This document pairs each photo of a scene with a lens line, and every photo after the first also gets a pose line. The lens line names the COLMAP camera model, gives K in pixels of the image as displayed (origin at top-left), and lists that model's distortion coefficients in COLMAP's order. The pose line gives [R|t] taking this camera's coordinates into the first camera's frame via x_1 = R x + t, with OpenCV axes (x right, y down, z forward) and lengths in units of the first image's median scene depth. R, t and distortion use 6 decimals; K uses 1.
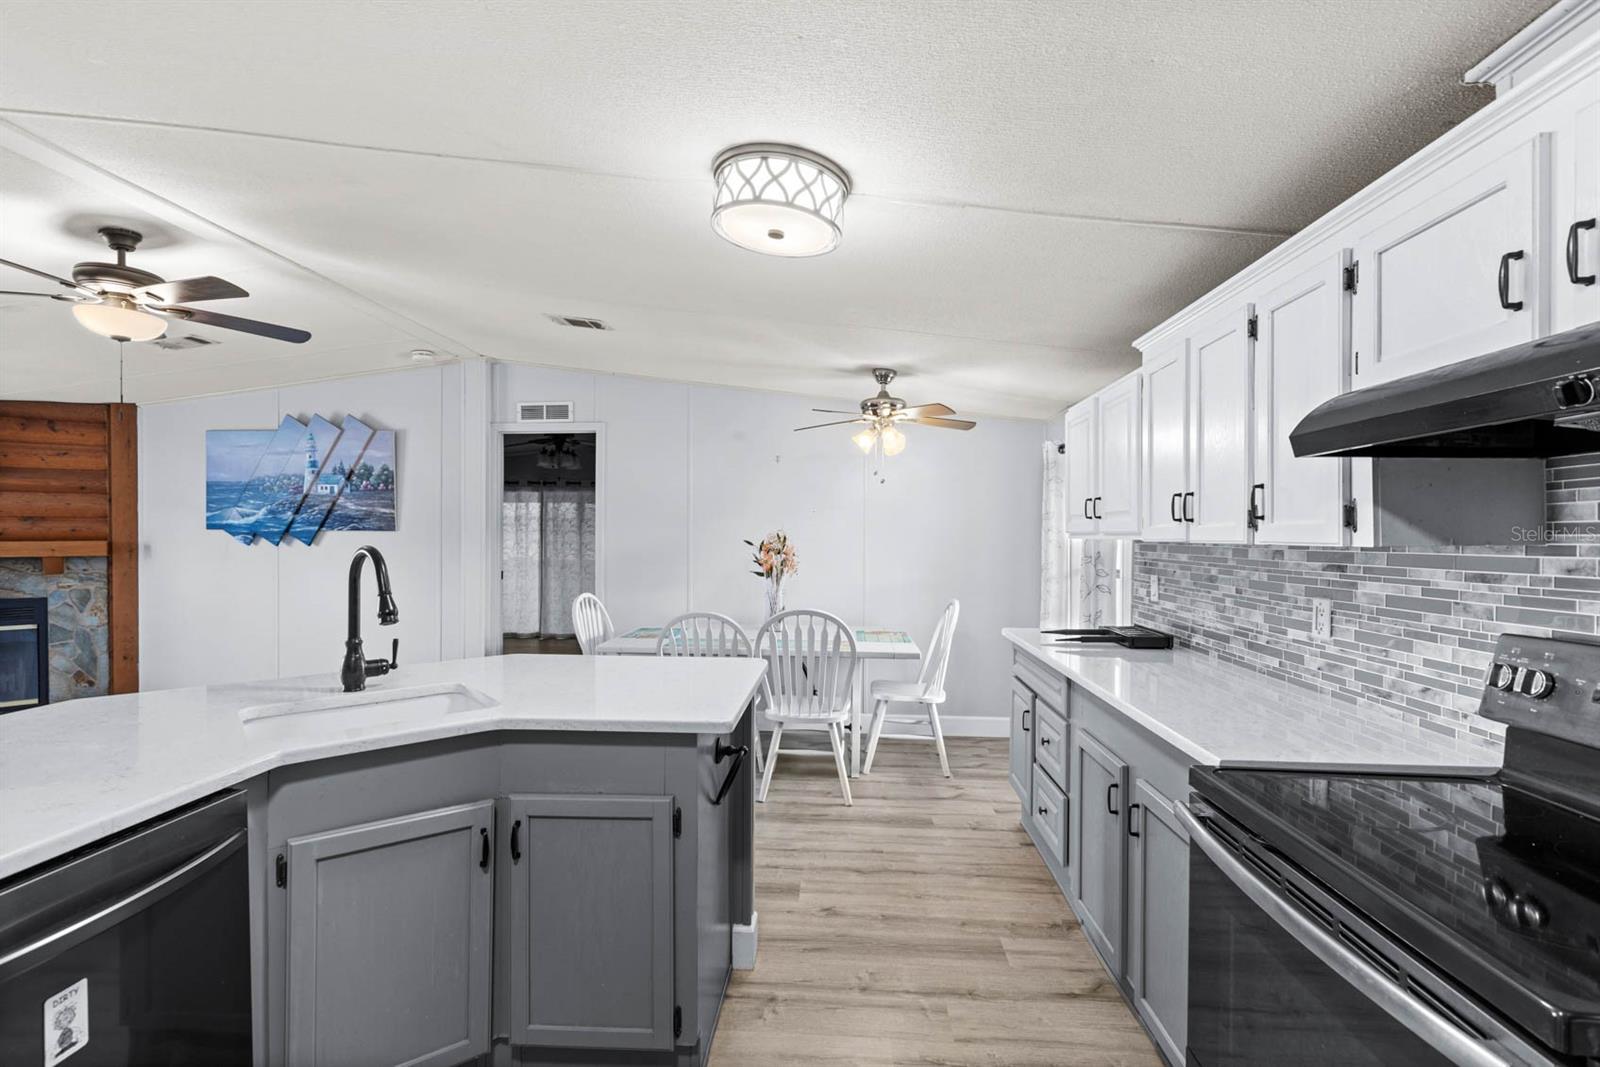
lens RADIAL K [[732.8, 0, 769.2], [0, 732.8, 540.5], [0, 0, 1]] dist [-0.000432, 0.001146]
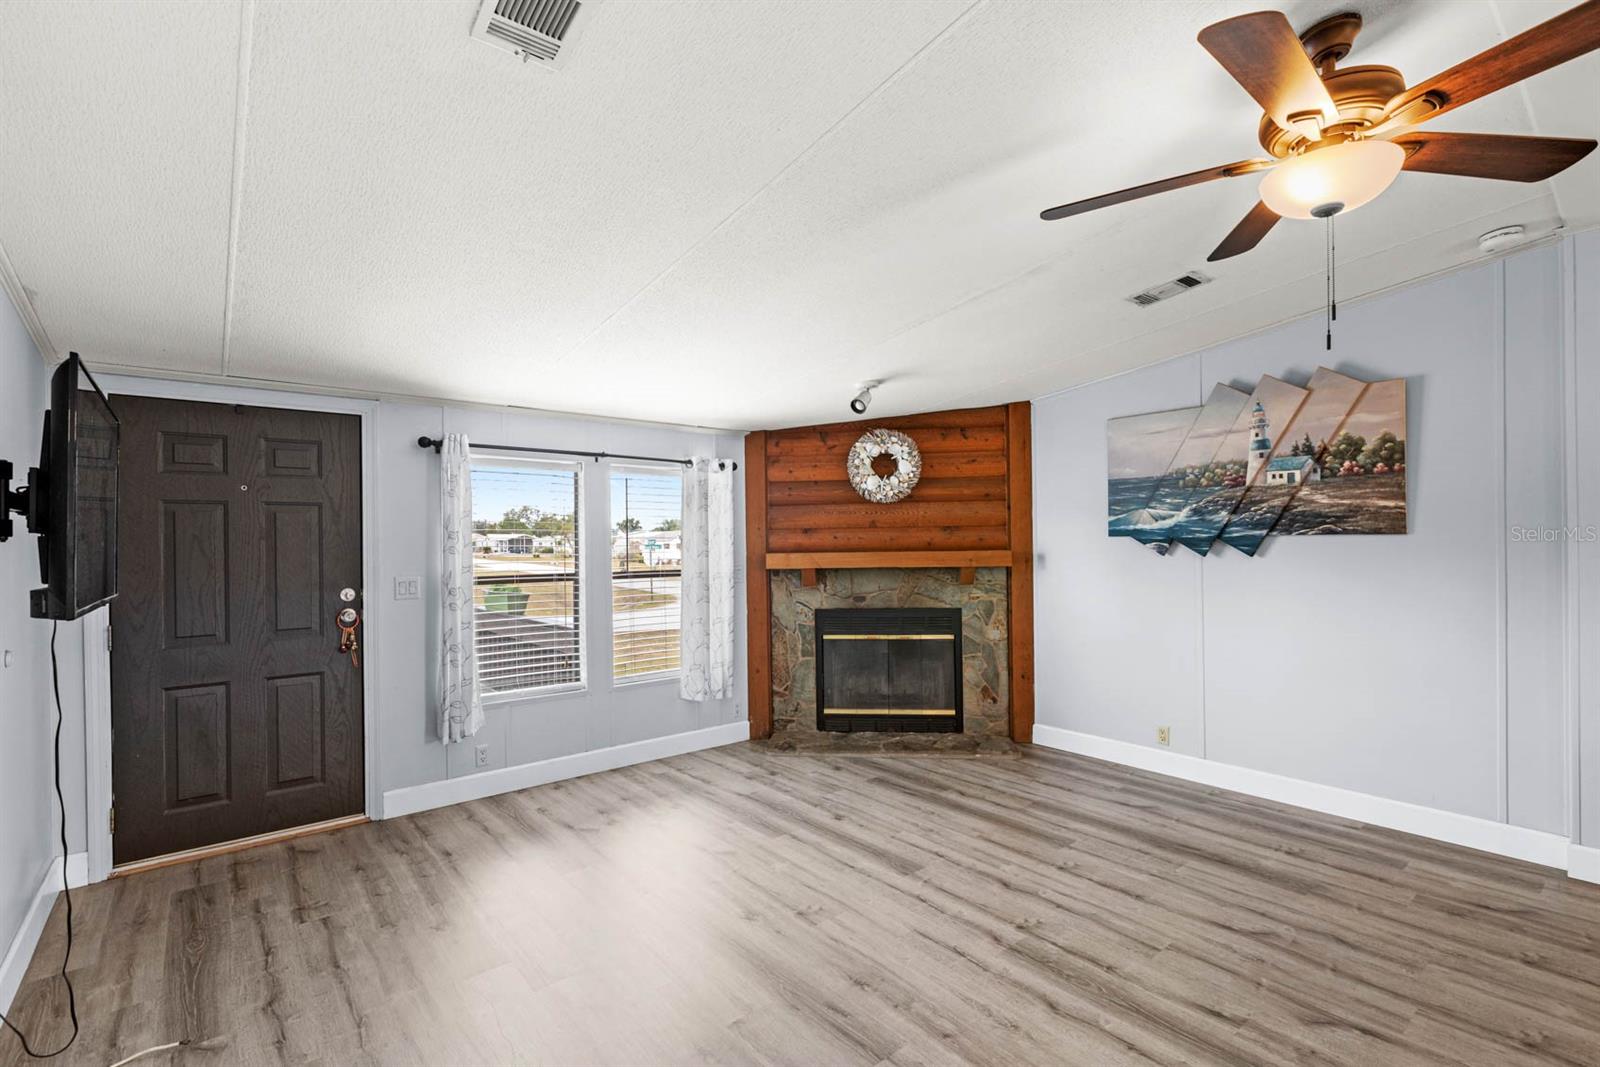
lens RADIAL K [[732.8, 0, 809.1], [0, 732.8, 544.2], [0, 0, 1]] dist [-0.000432, 0.001146]
pose [[0.692450, -0.008809, -0.721412, -0.418807], [0.006716, 0.999961, -0.005764, -0.003676], [0.721435, -0.000854, 0.692482, 0.173660]]
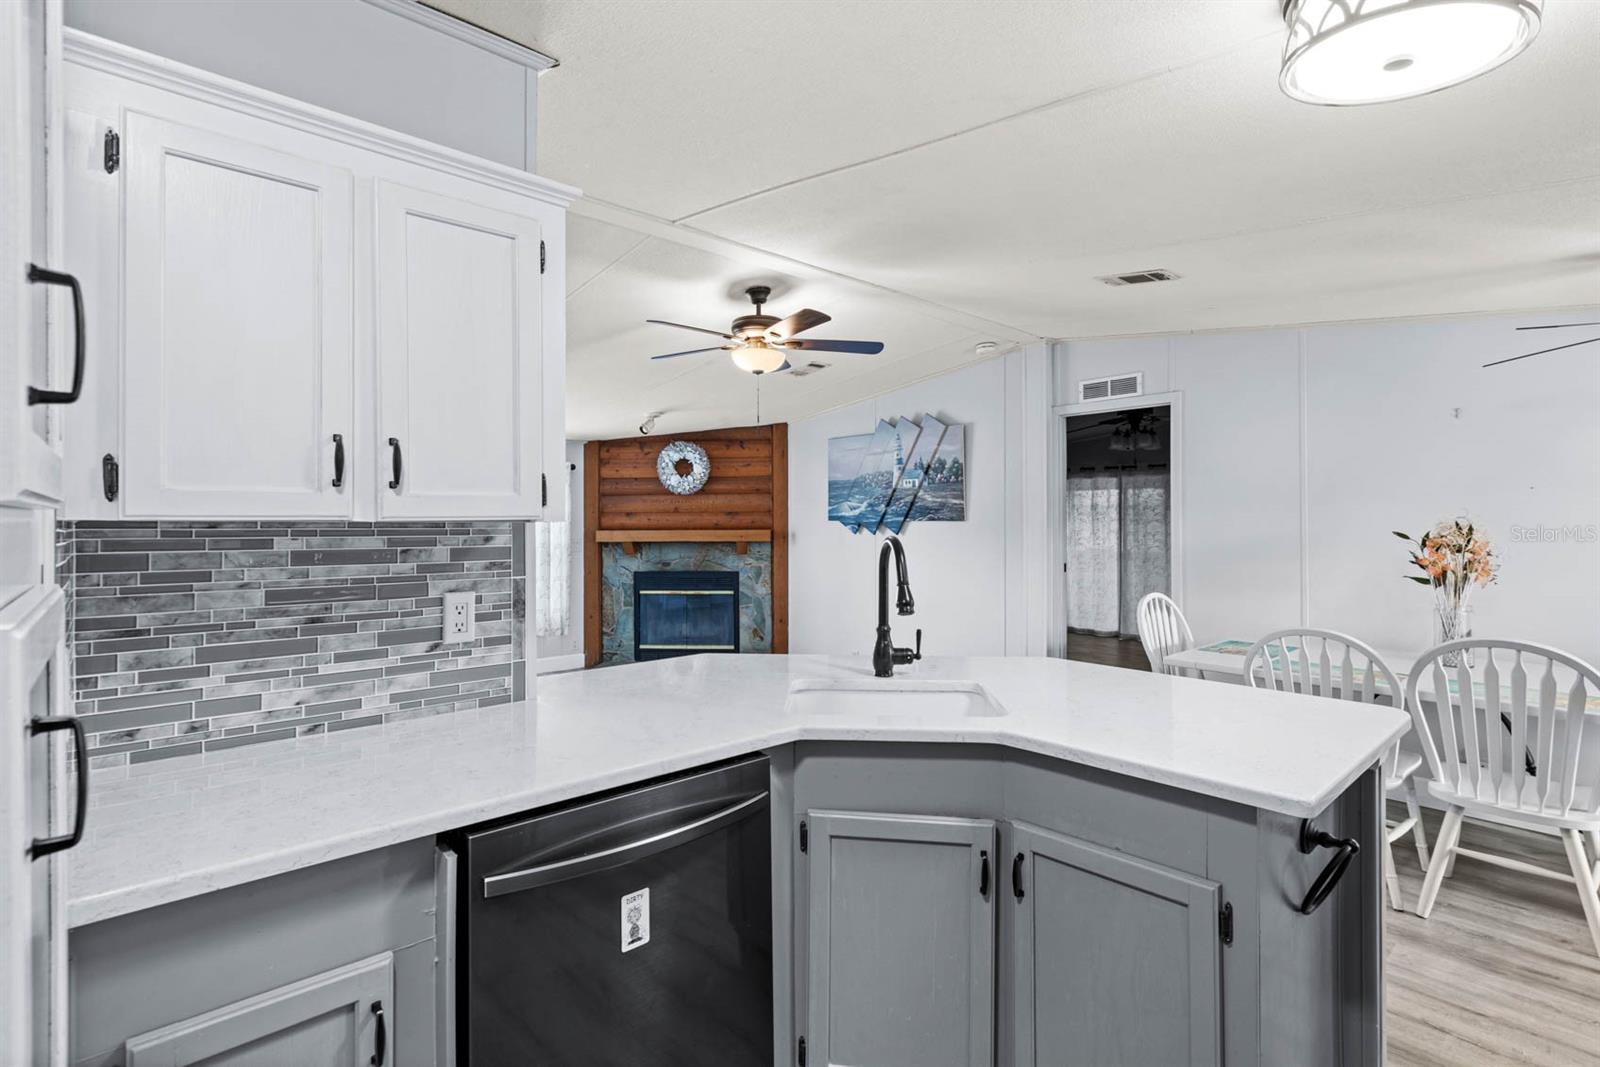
lens RADIAL K [[732.8, 0, 806.1], [0, 732.8, 515.5], [0, 0, 1]] dist [-0.000432, 0.001146]
pose [[0.731162, -0.010581, -0.682122, 0.034401], [-0.002613, 0.999829, -0.018311, -0.001207], [0.682199, 0.015171, 0.731009, 0.091263]]
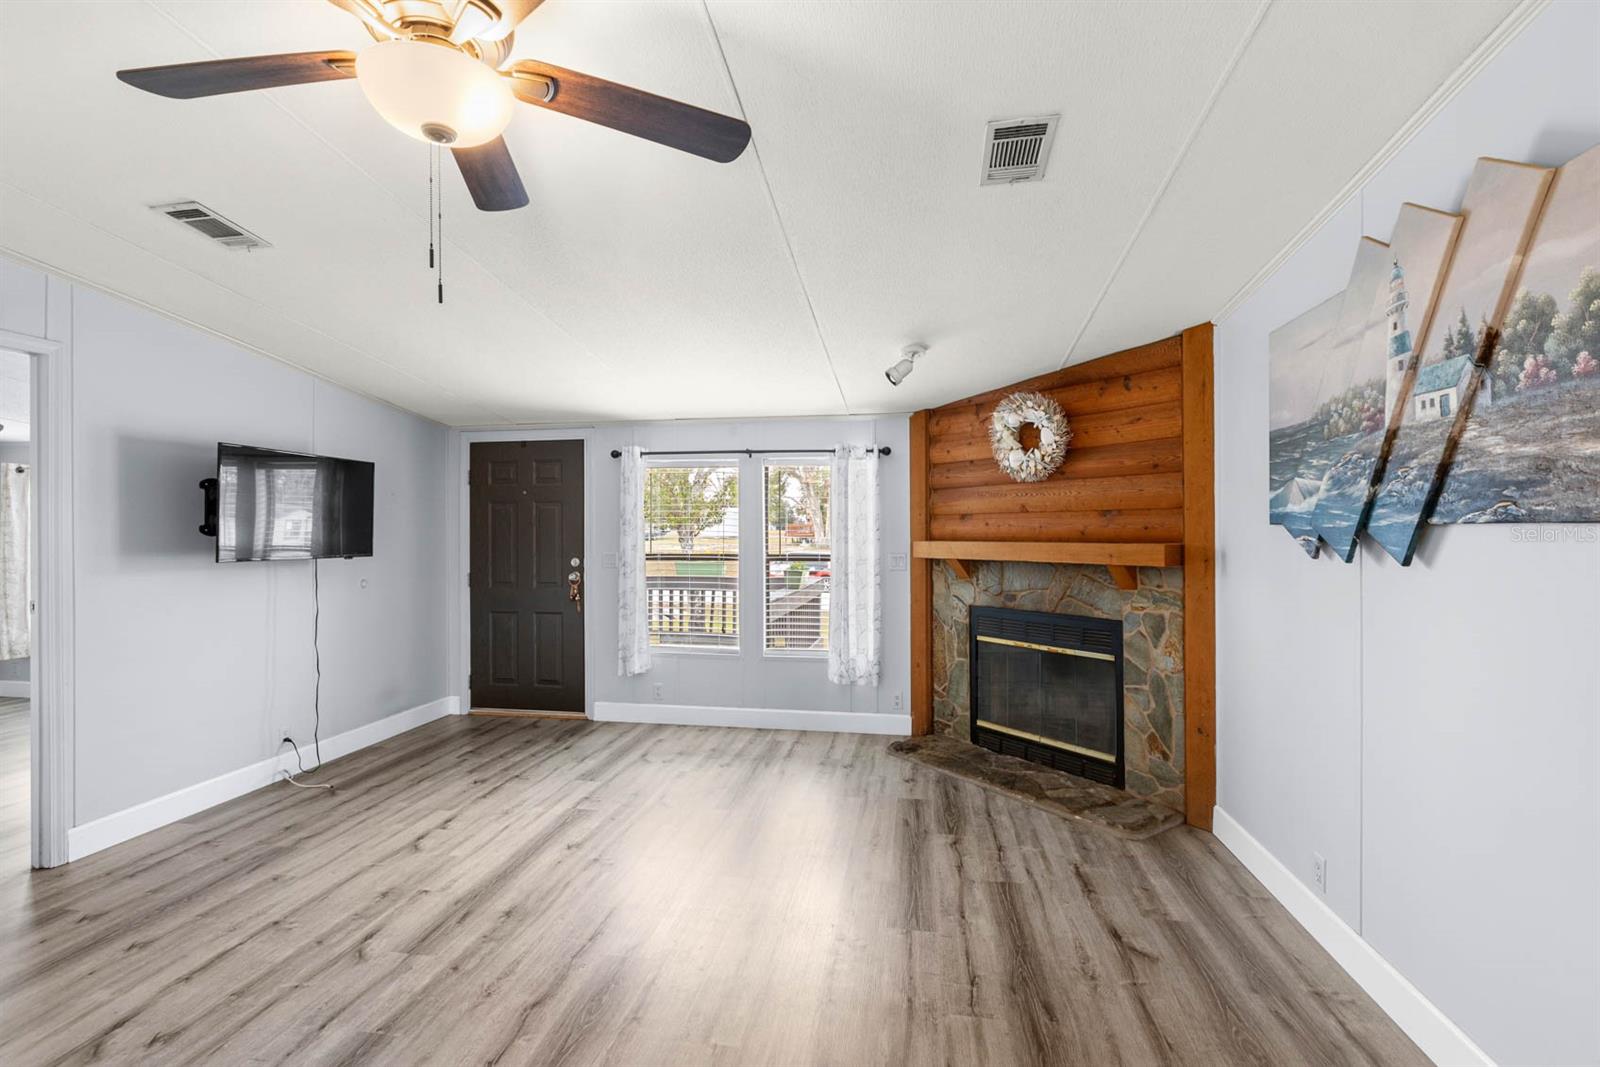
lens RADIAL K [[732.8, 0, 789.5], [0, 732.8, 532.1], [0, 0, 1]] dist [-0.000432, 0.001146]
pose [[-0.100938, -0.000934, -0.994892, -0.230453], [-0.007960, 0.999968, -0.000131, -0.007335], [0.994861, 0.007906, -0.100942, 0.750139]]
